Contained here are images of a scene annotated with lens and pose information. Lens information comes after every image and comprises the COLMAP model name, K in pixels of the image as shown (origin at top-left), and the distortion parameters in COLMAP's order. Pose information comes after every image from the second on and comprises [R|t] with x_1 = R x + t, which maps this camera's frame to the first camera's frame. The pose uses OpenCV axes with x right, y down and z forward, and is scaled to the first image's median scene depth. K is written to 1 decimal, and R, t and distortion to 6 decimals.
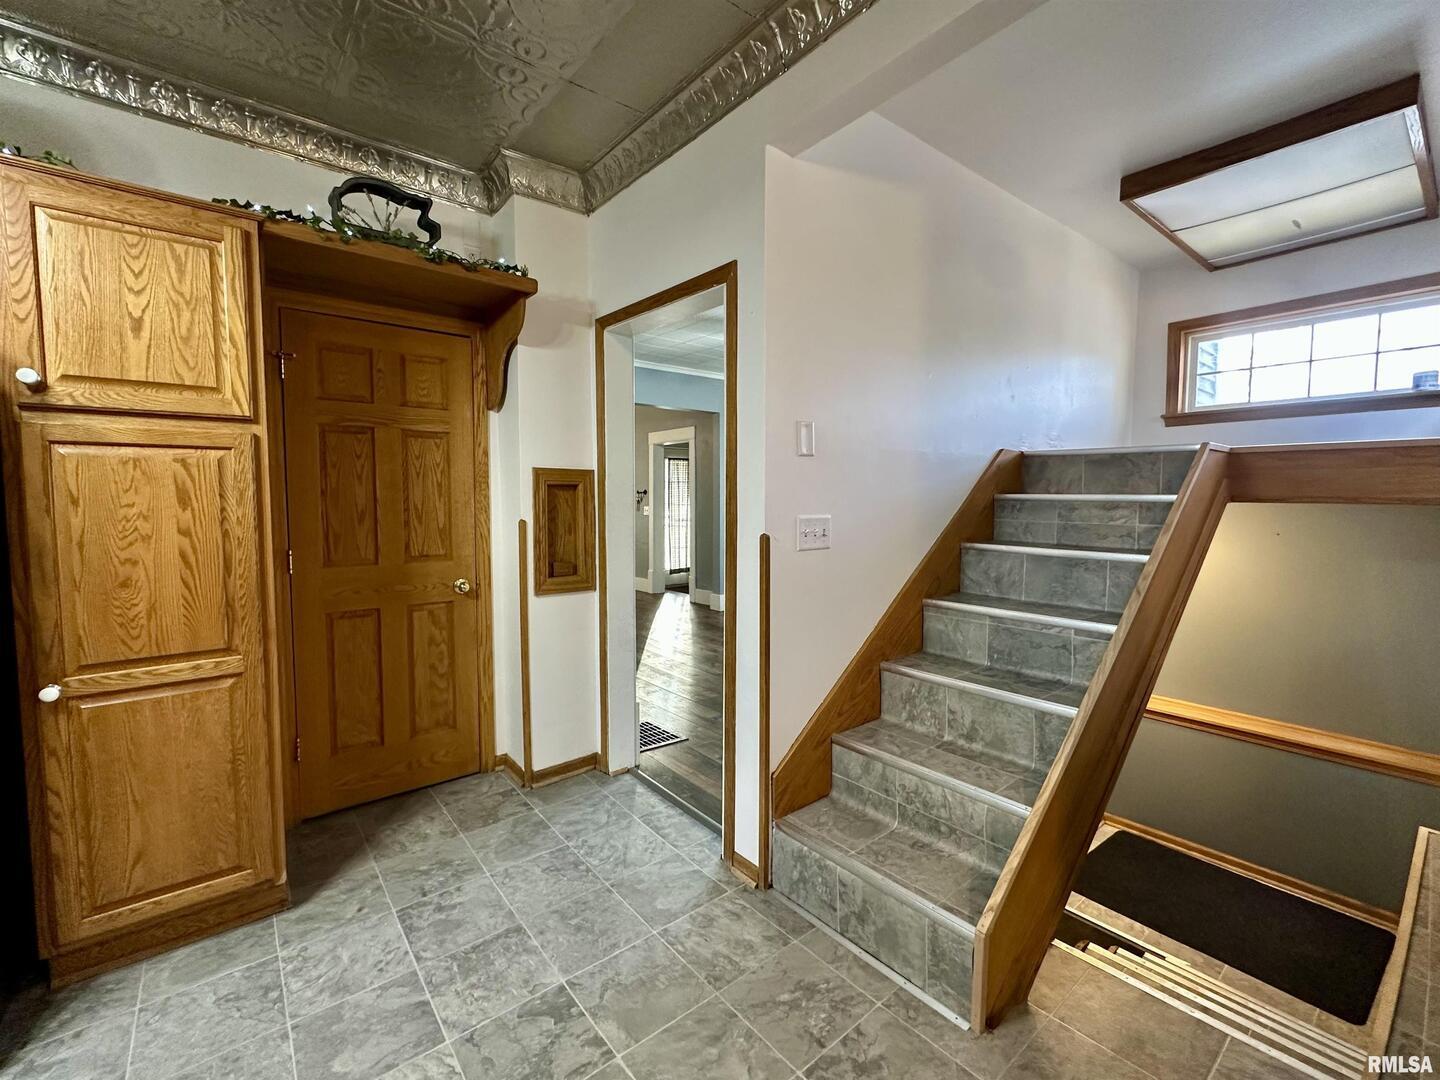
lens RADIAL K [[621.1, 0, 719.4], [0, 621.1, 537.5], [0, 0, 1]] dist [-0.001083, -0.000144]
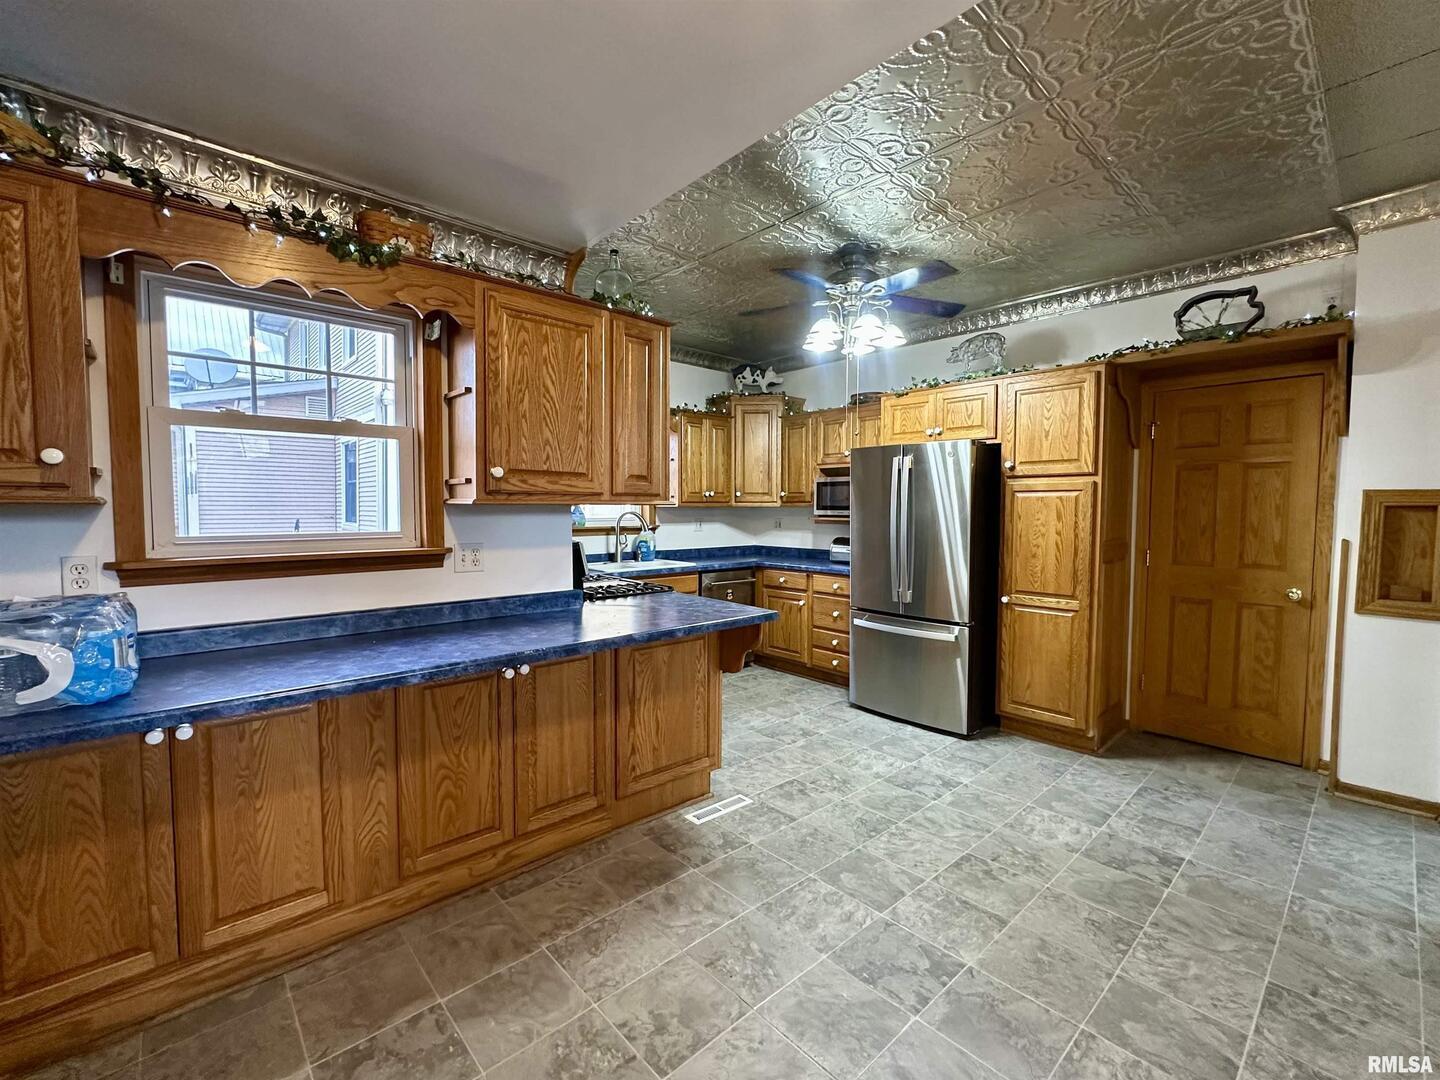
lens RADIAL K [[621.1, 0, 719.4], [0, 621.1, 537.5], [0, 0, 1]] dist [-0.001083, -0.000144]
pose [[0.056578, 0.047006, -0.997291, 0.896350], [-0.068878, 0.996695, 0.043070, -0.004975], [0.996019, 0.066254, 0.059629, -0.170316]]
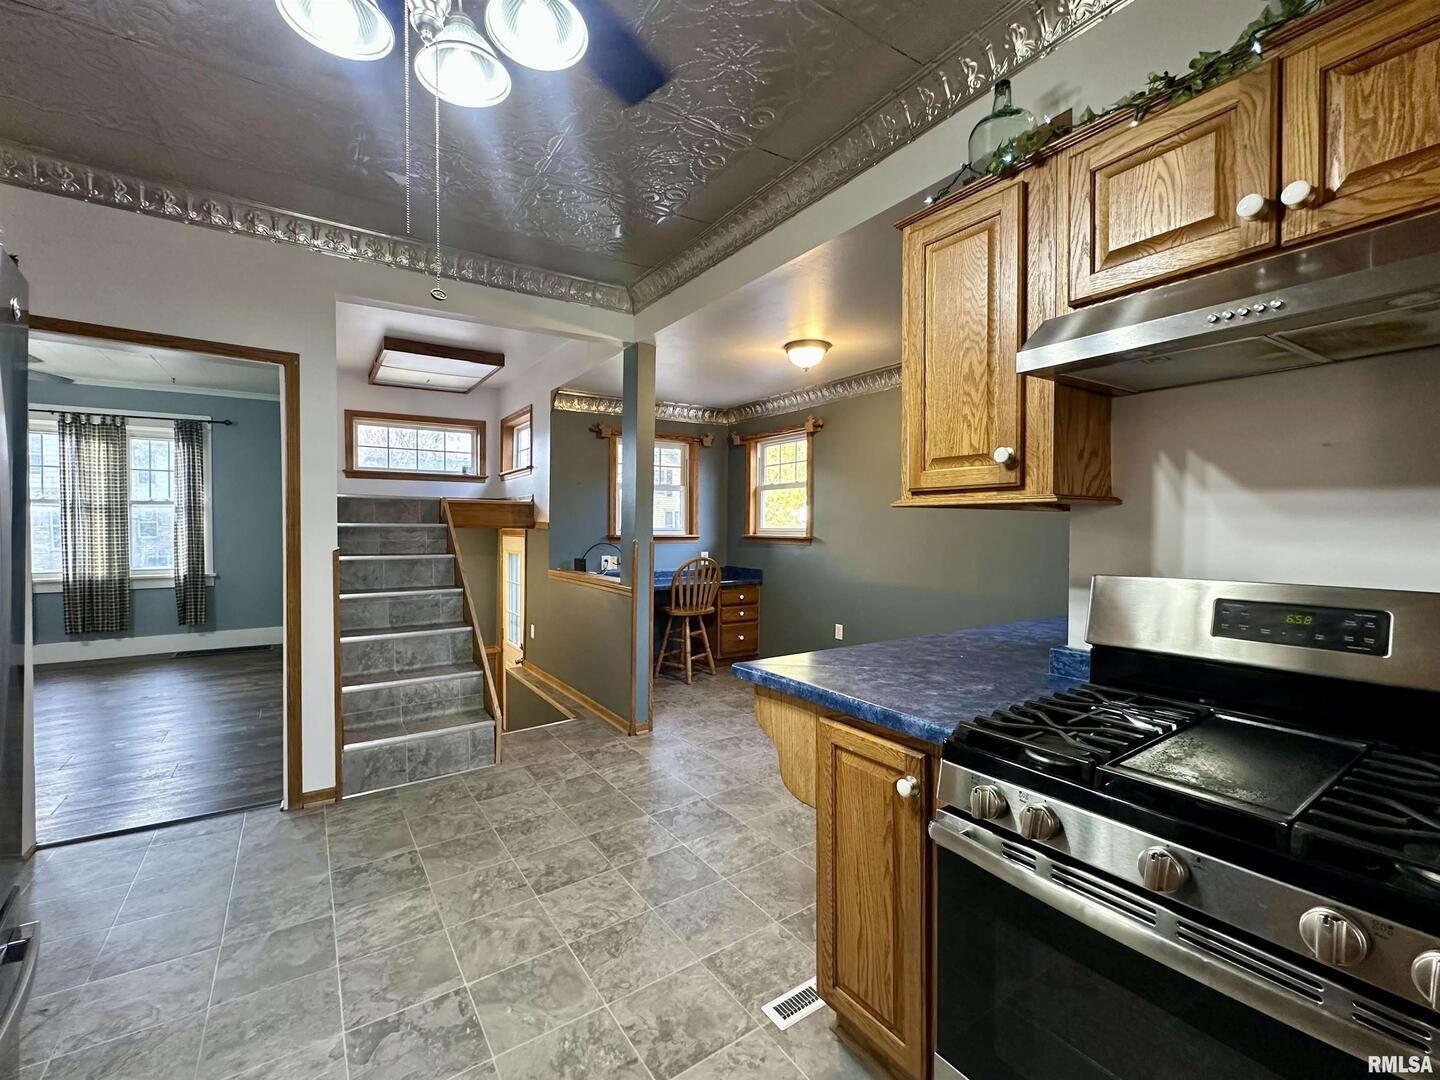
lens RADIAL K [[621.1, 0, 719.4], [0, 621.1, 537.5], [0, 0, 1]] dist [-0.001083, -0.000144]
pose [[0.083826, -0.018282, 0.996313, -1.292203], [0.064974, 0.997804, 0.012843, 0.005916], [-0.994360, 0.063658, 0.084830, -0.025114]]
